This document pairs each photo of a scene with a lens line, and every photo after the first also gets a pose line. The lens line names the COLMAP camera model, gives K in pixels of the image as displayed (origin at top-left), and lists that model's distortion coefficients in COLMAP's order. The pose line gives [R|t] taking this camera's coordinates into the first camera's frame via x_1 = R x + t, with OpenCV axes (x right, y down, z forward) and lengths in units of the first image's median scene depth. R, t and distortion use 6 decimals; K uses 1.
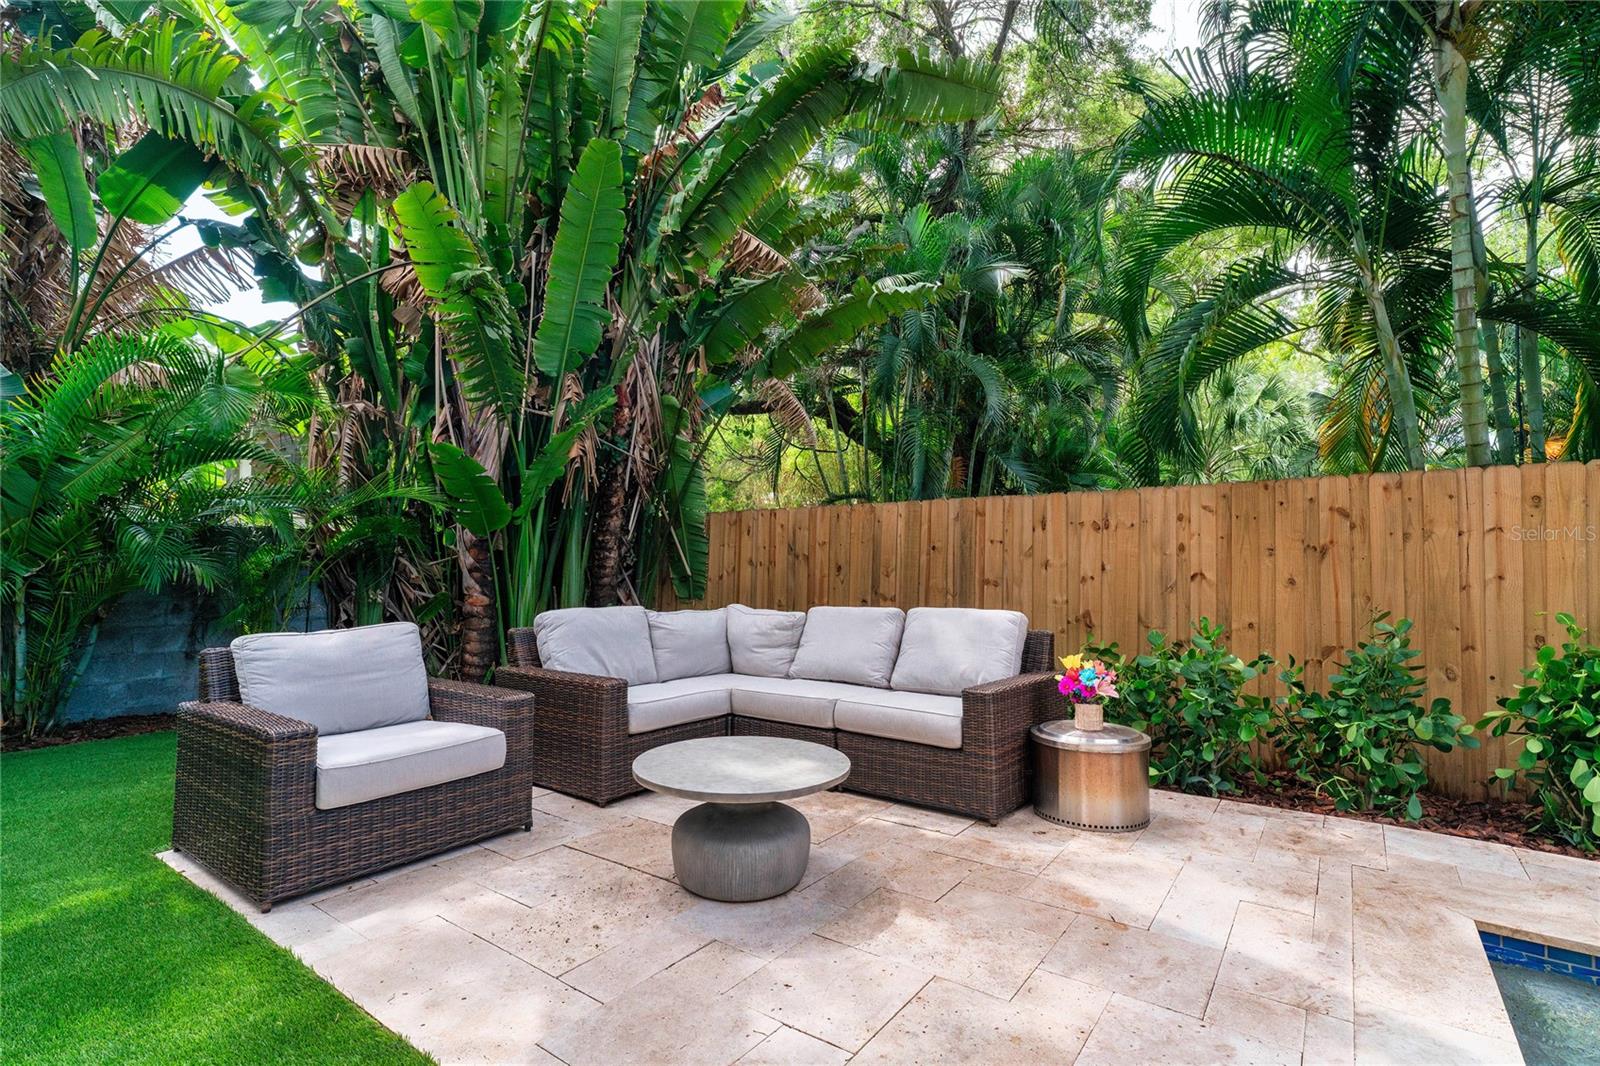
lens RADIAL K [[749.1, 0, 797.5], [0, 749.1, 534.2], [0, 0, 1]] dist [-0.000758, -0.000004]
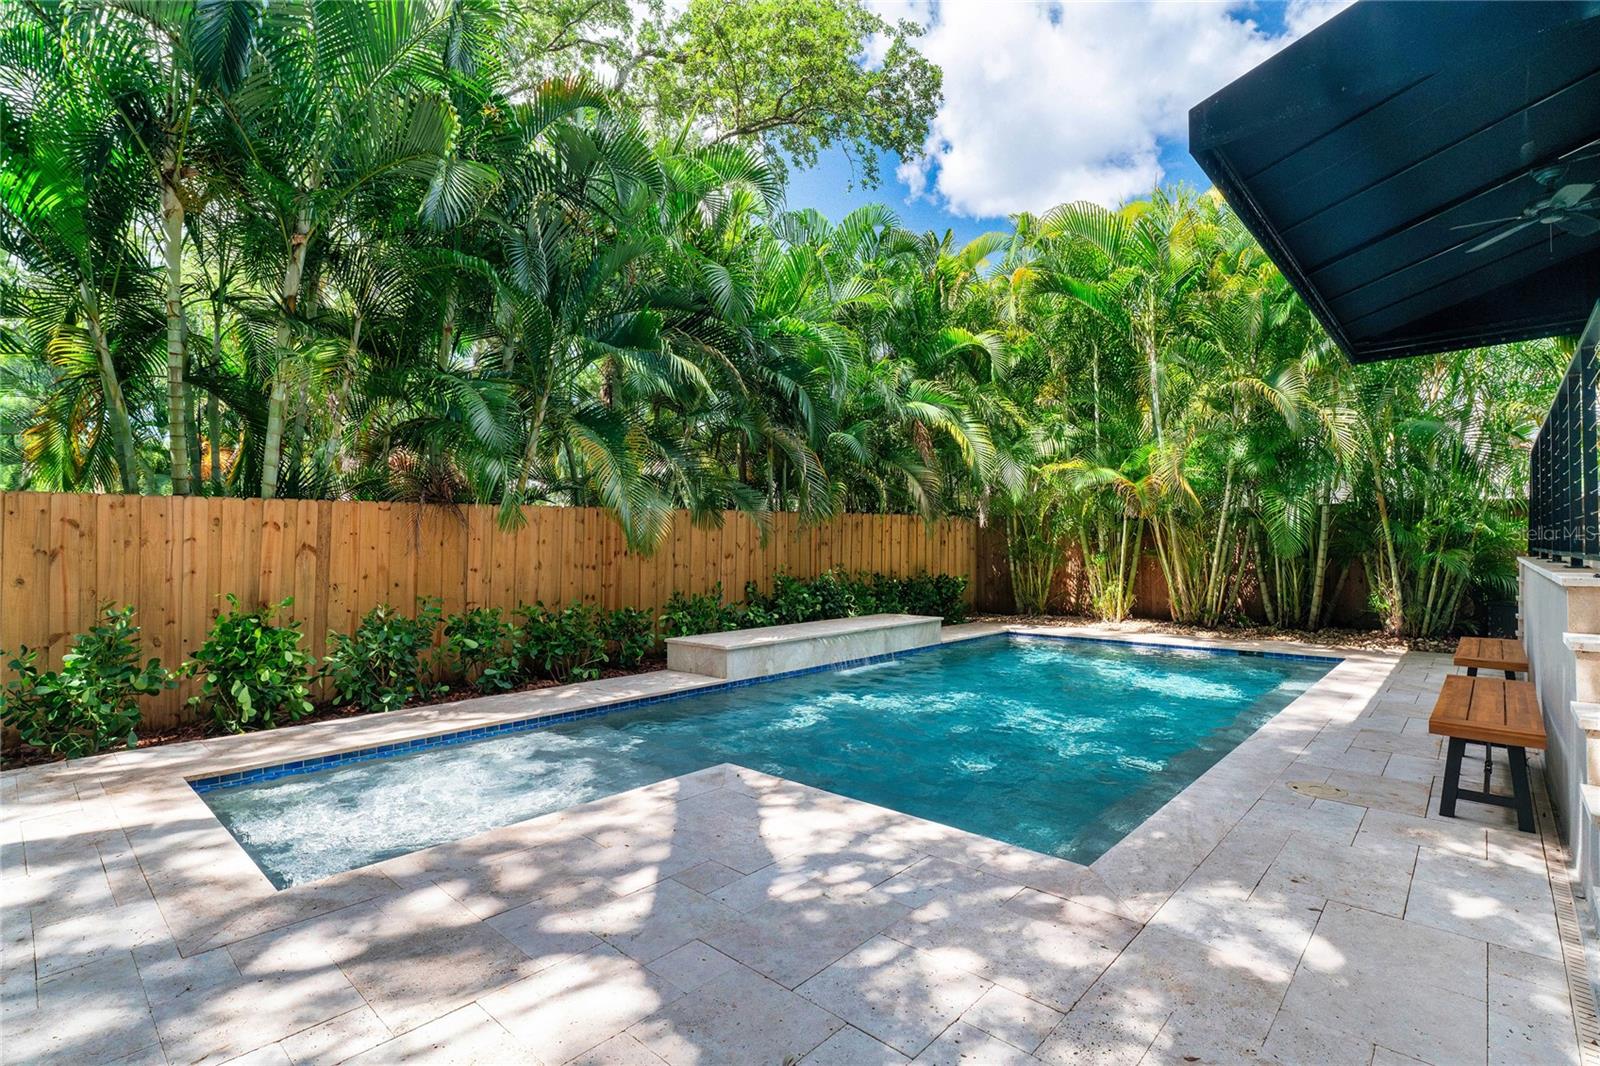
lens RADIAL K [[743.7, 0, 798.1], [0, 743.7, 536.0], [0, 0, 1]] dist [-0.000254, 0.000377]
pose [[0.114252, 0.006293, 0.993432, -0.239865], [-0.032724, 0.999461, -0.002568, -0.030592], [-0.992913, -0.032216, 0.114397, -0.220292]]
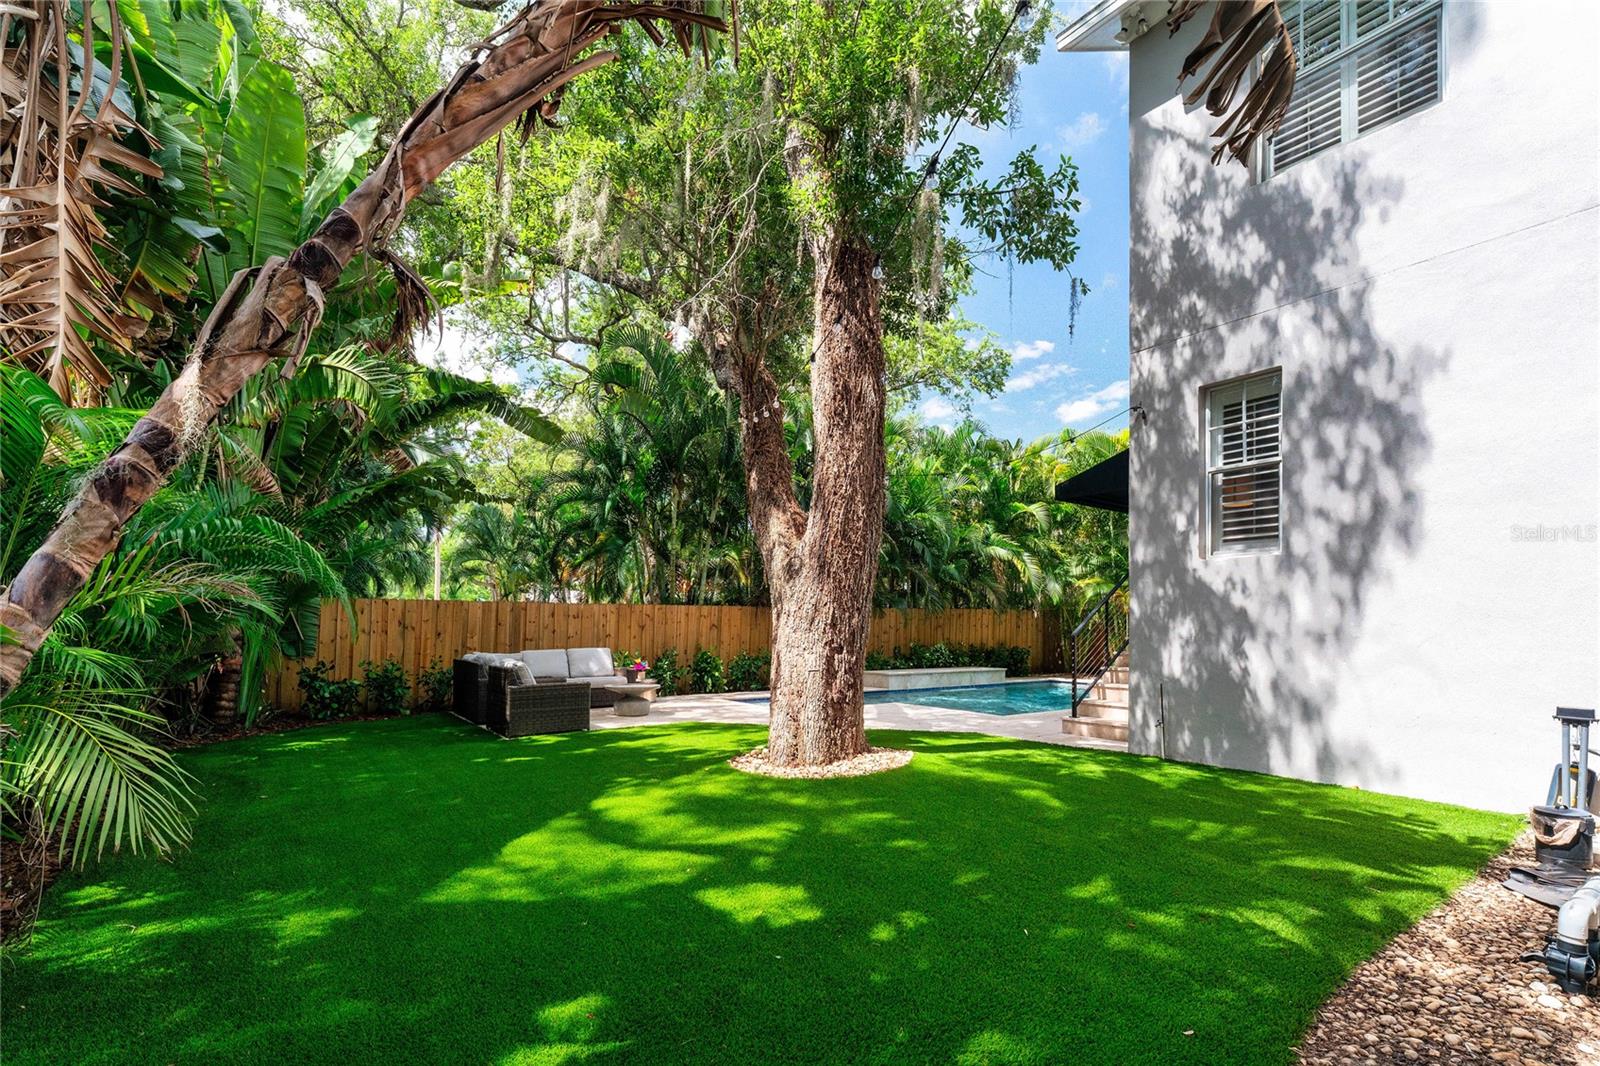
lens RADIAL K [[725.6, 0, 790.5], [0, 725.6, 618.0], [0, 0, 1]] dist [-0.001059, -0.000173]
pose [[0.306008, 0.007061, 0.952003, -1.485536], [-0.041975, 0.999100, 0.006082, -0.044932], [-0.951103, -0.041822, 0.306029, -0.403454]]
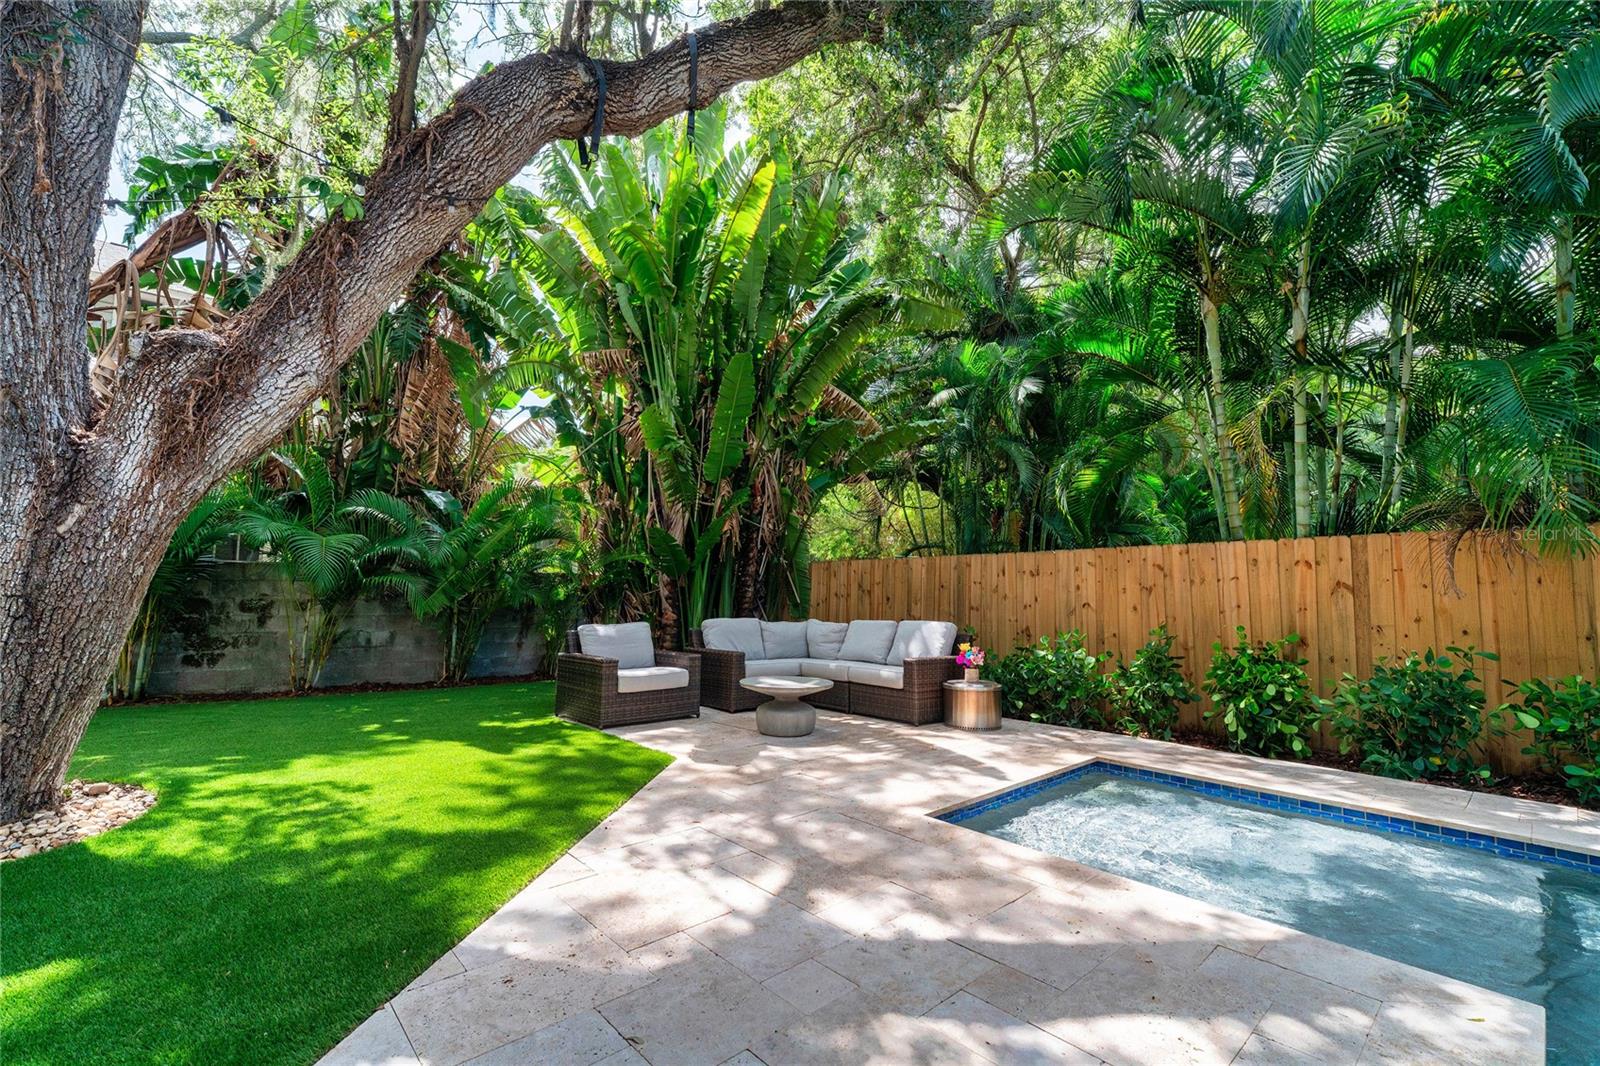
lens RADIAL K [[676.2, 0, 798.5], [0, 676.2, 534.3], [0, 0, 1]] dist [-0.001745, -0.000585]
pose [[0.979688, -0.012058, -0.200164, 0.166226], [0.001943, 0.998714, -0.050655, -0.019282], [0.200518, 0.049238, 0.978452, -0.452289]]
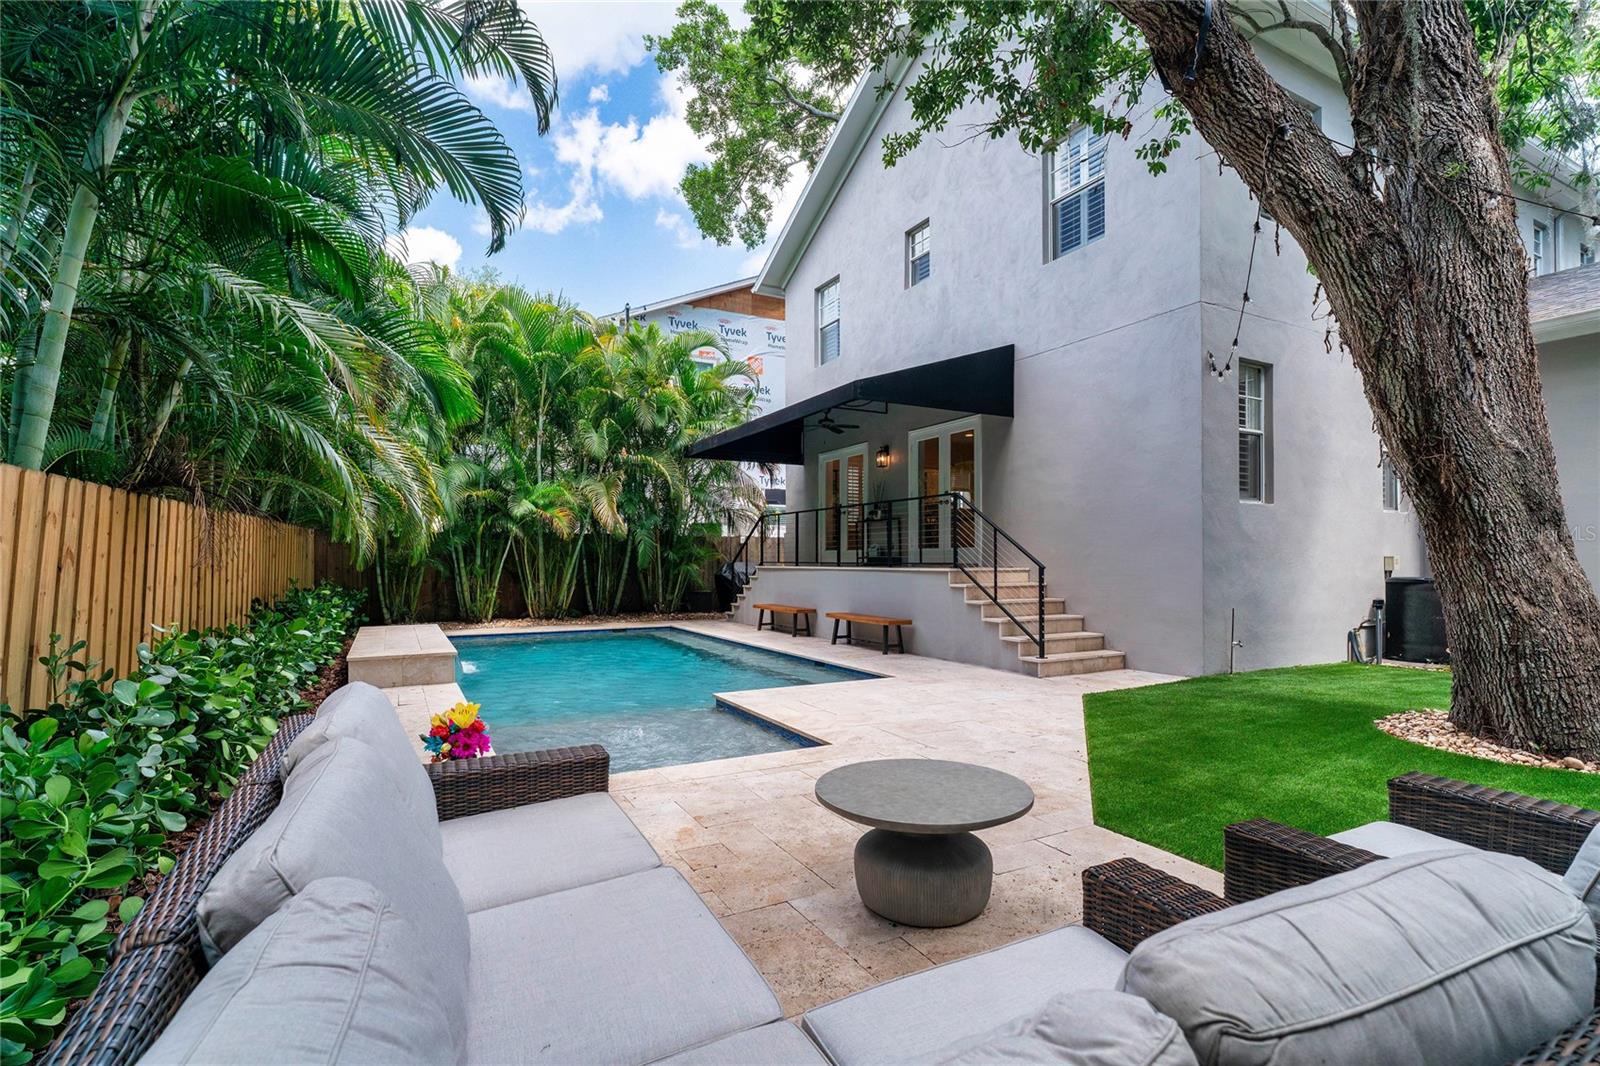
lens RADIAL K [[752.0, 0, 802.6], [0, 752.0, 544.3], [0, 0, 1]] dist [-0.000075, 0.000009]
pose [[-0.901230, 0.002346, 0.433335, -0.166659], [-0.022356, 0.998402, -0.051899, 0.011999], [-0.432765, -0.056461, -0.899737, 0.841492]]
